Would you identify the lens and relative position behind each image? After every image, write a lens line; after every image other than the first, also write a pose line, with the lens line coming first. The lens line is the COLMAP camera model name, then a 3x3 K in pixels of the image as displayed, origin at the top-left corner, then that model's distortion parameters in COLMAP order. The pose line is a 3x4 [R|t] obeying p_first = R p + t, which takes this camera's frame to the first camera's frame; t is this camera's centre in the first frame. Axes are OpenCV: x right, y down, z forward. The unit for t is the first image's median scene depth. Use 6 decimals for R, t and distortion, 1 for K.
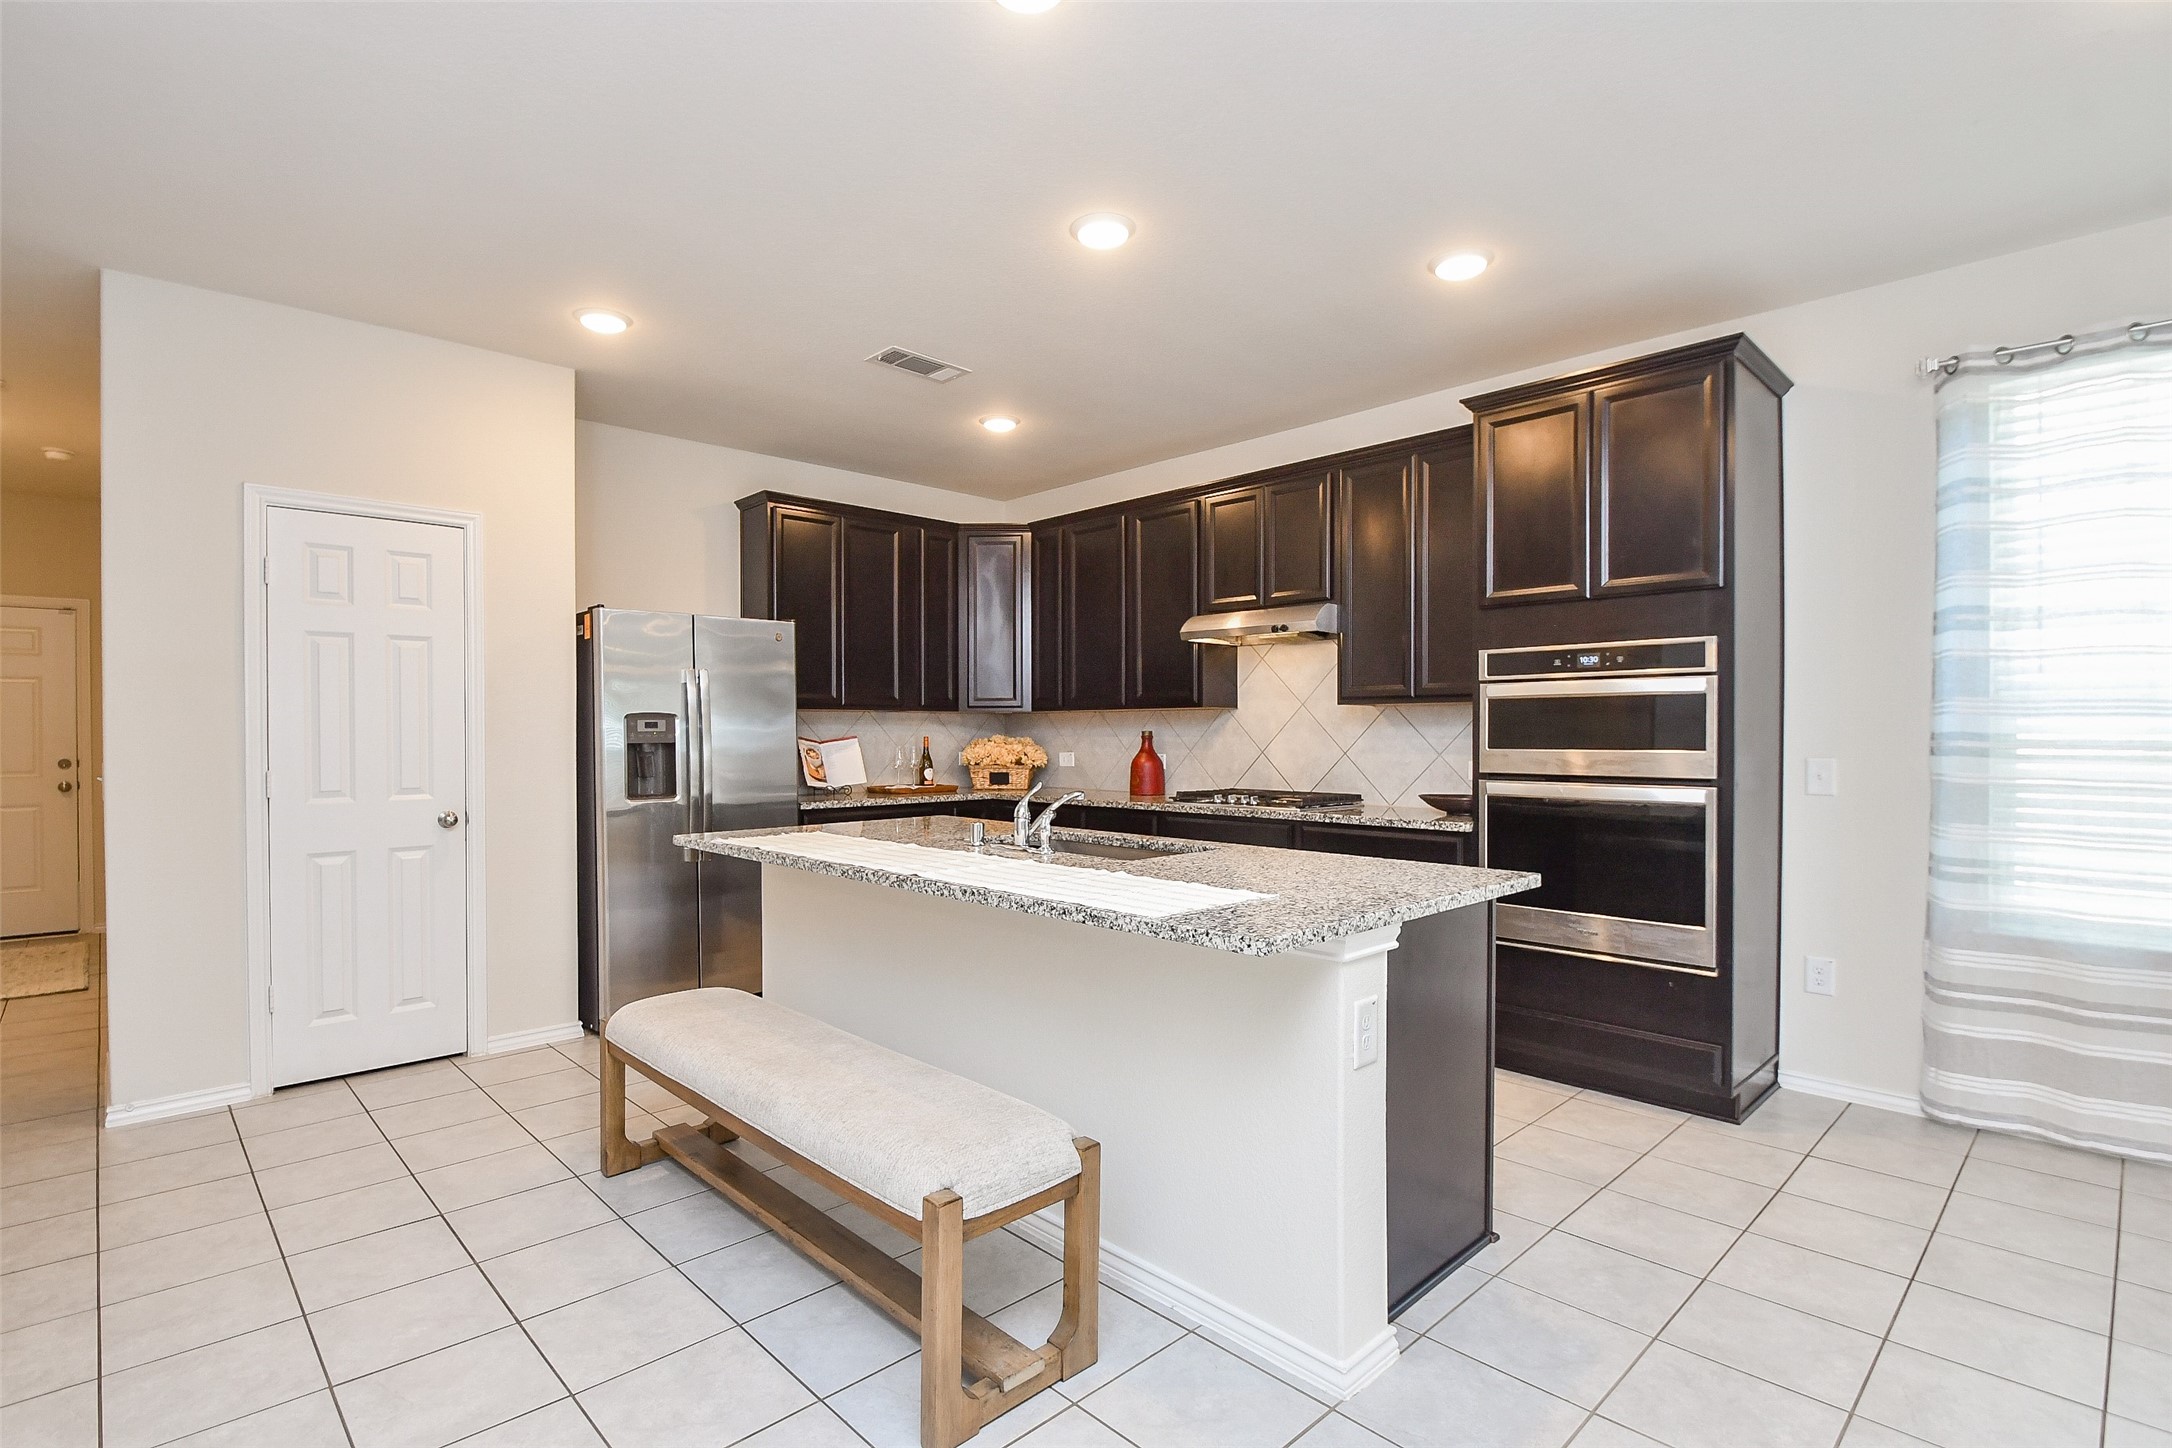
lens RADIAL K [[1087.1, 0, 1084.9], [0, 1087.1, 716.3], [0, 0, 1]] dist [-0.010340, -0.007166]
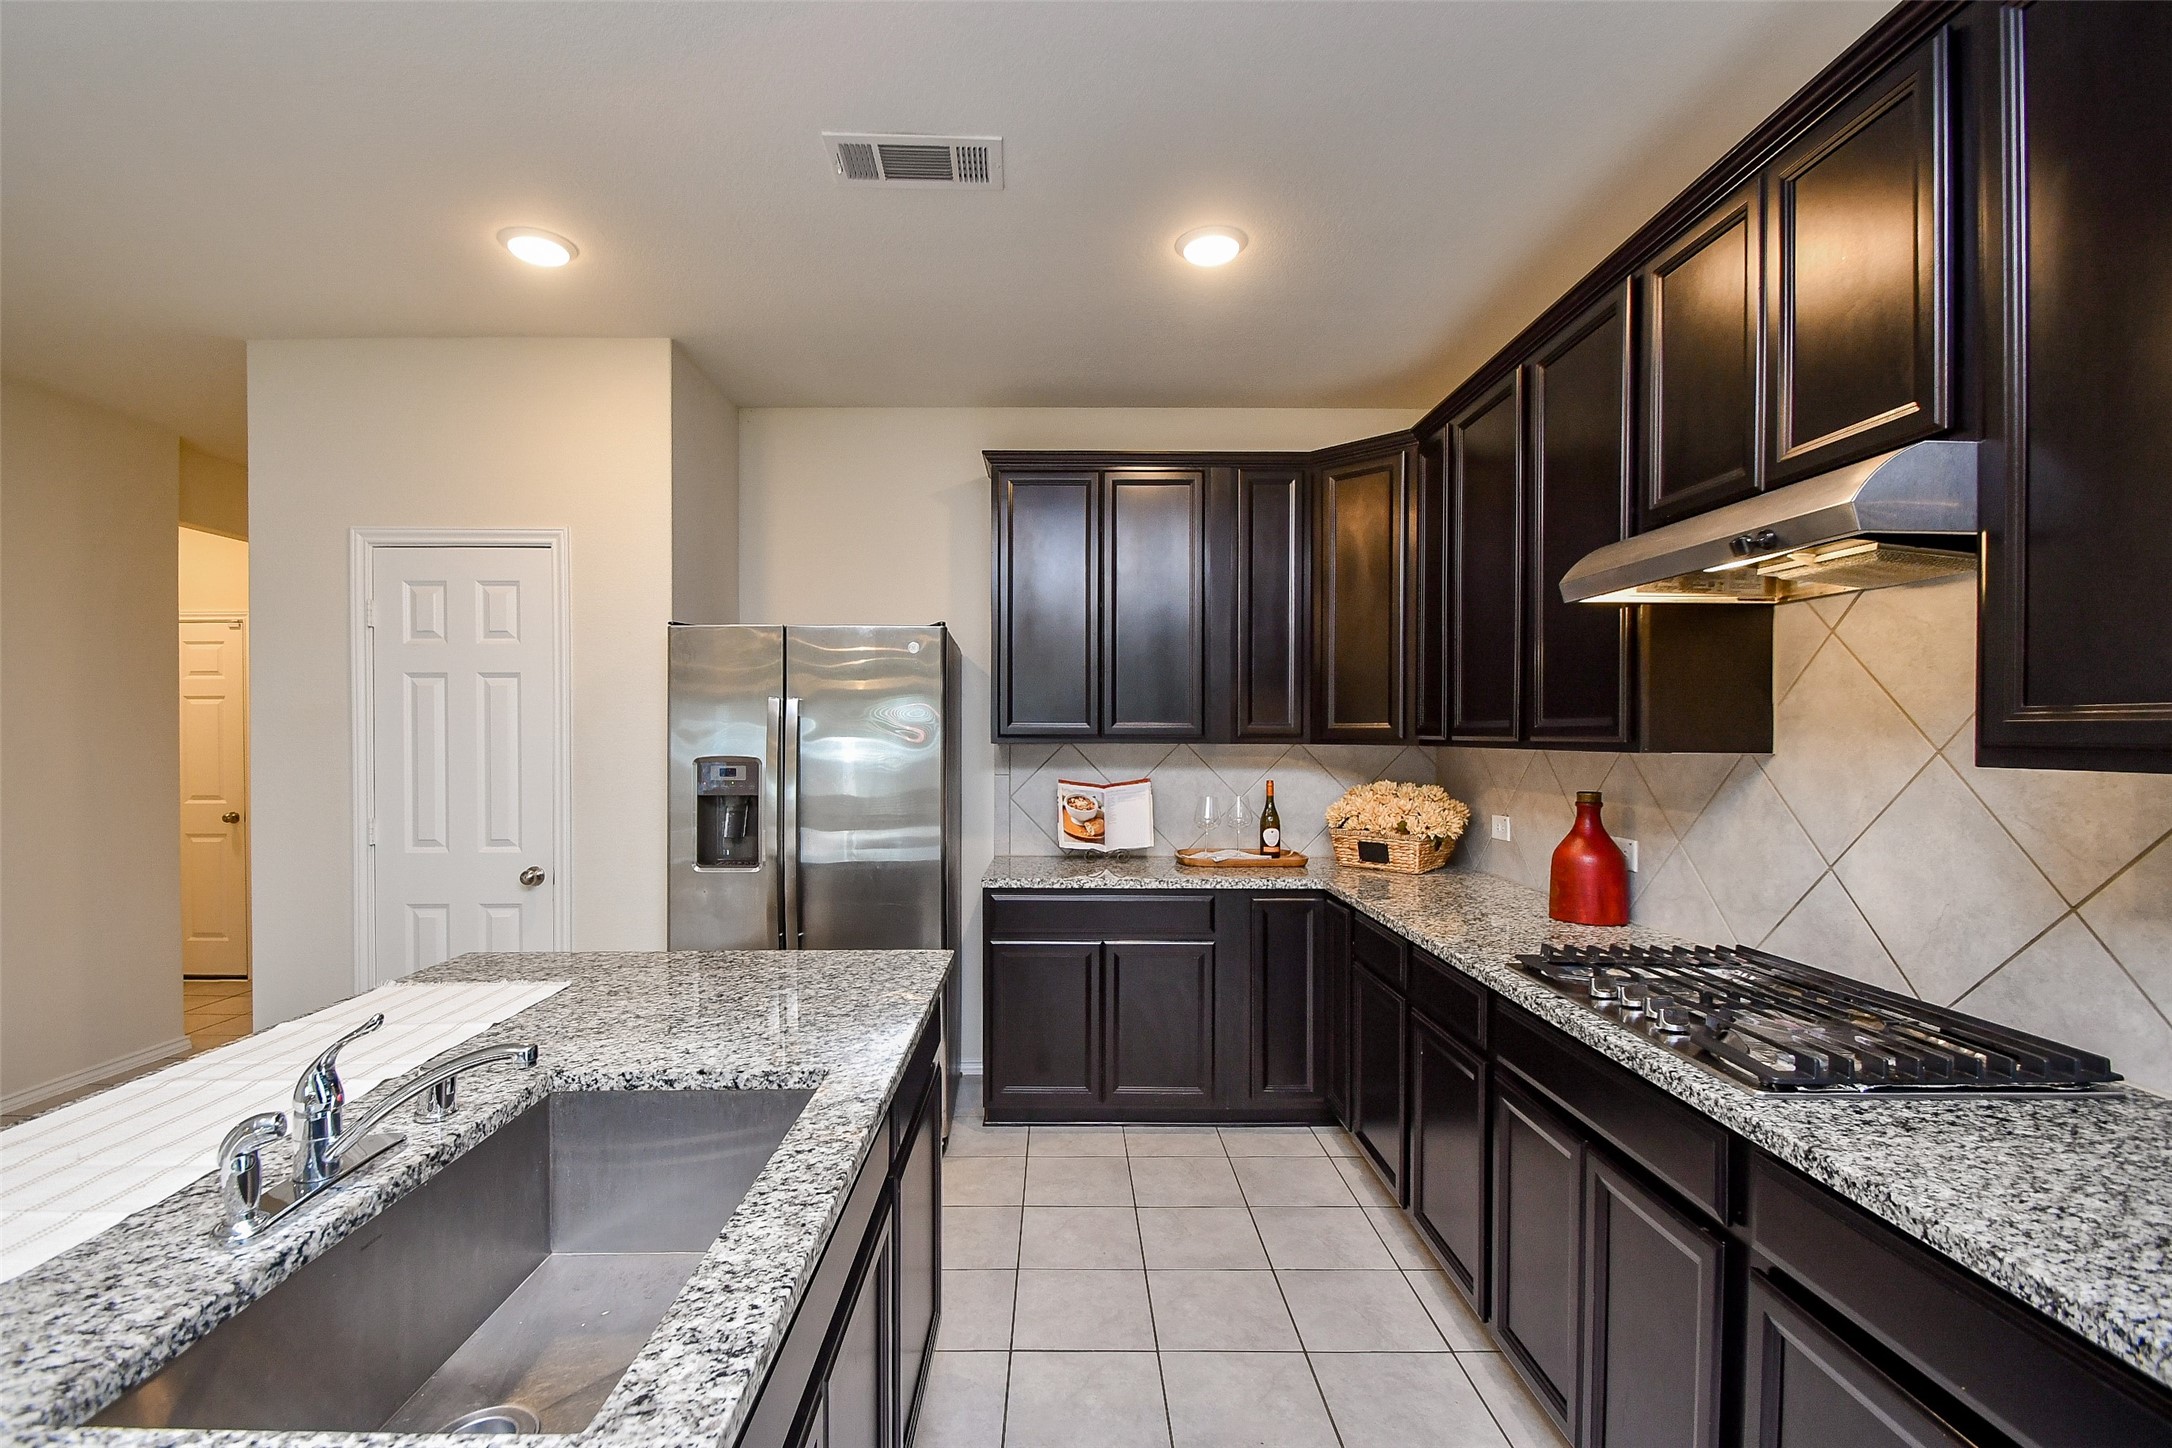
lens RADIAL K [[961.7, 0, 1058.7], [0, 961.7, 731.2], [0, 0, 1]] dist [-0.001419, -0.007990]
pose [[0.718741, 0.002822, -0.695272, 0.286616], [0.005970, 0.999930, 0.010230, -0.031414], [0.695252, -0.011504, 0.718674, 0.776686]]
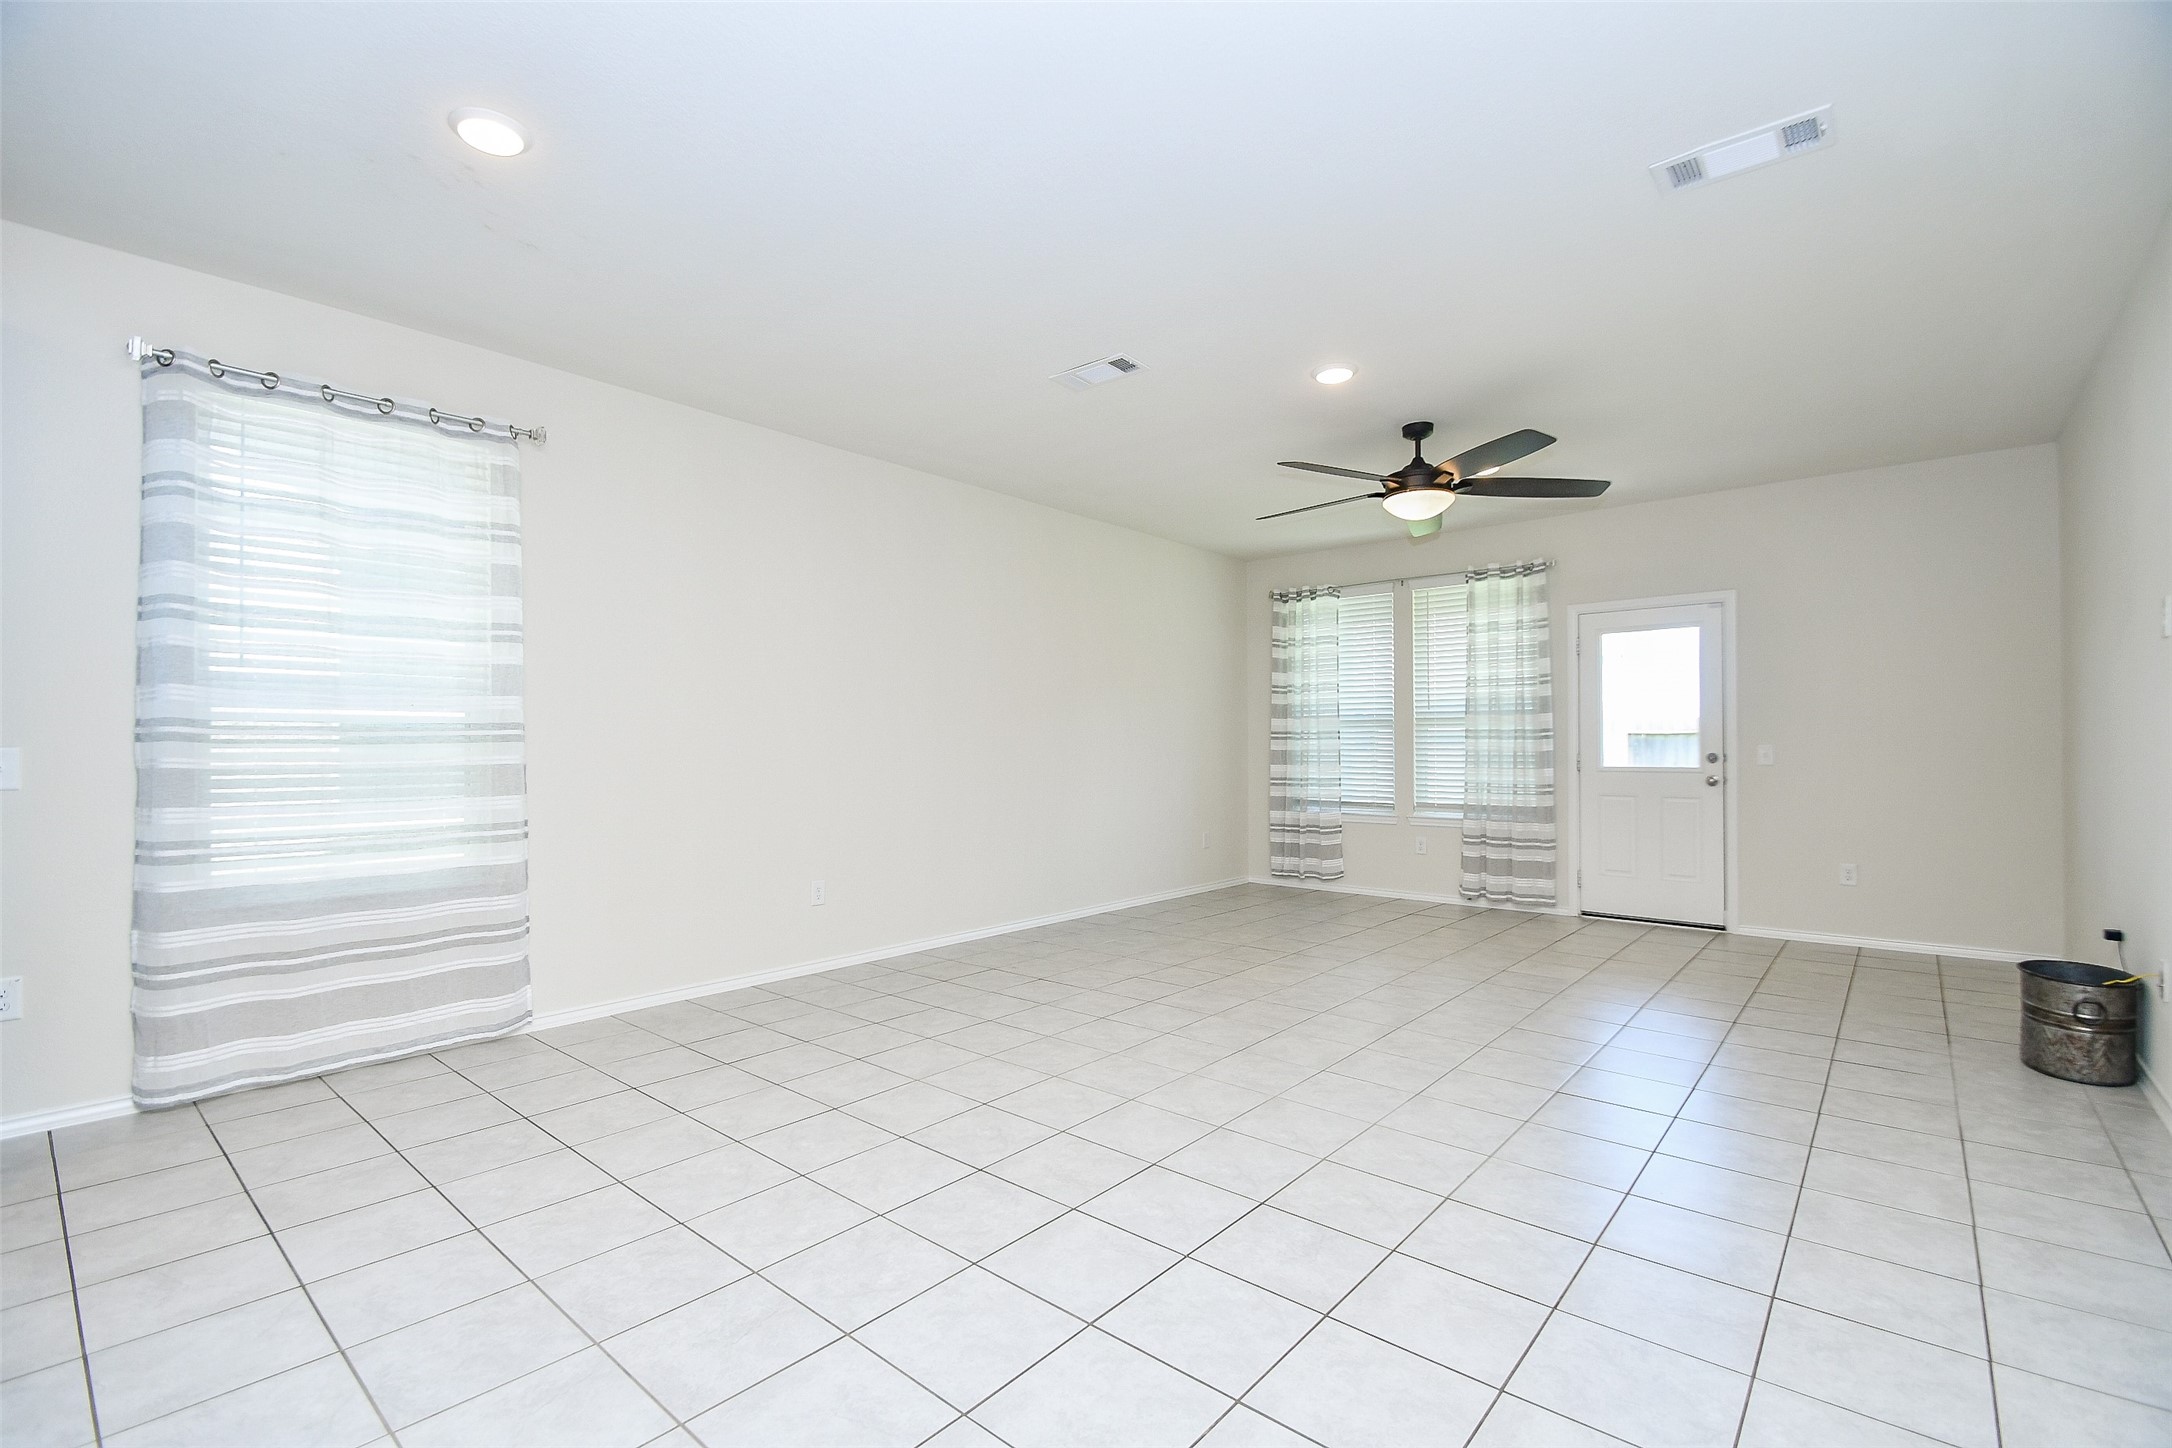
lens RADIAL K [[961.7, 0, 1081.3], [0, 961.7, 737.2], [0, 0, 1]] dist [-0.001419, -0.007990]
pose [[-0.105631, 0.014226, 0.994304, -0.169333], [-0.006389, 0.999867, -0.014985, 0.038813], [-0.994385, -0.007935, -0.105526, 0.231553]]
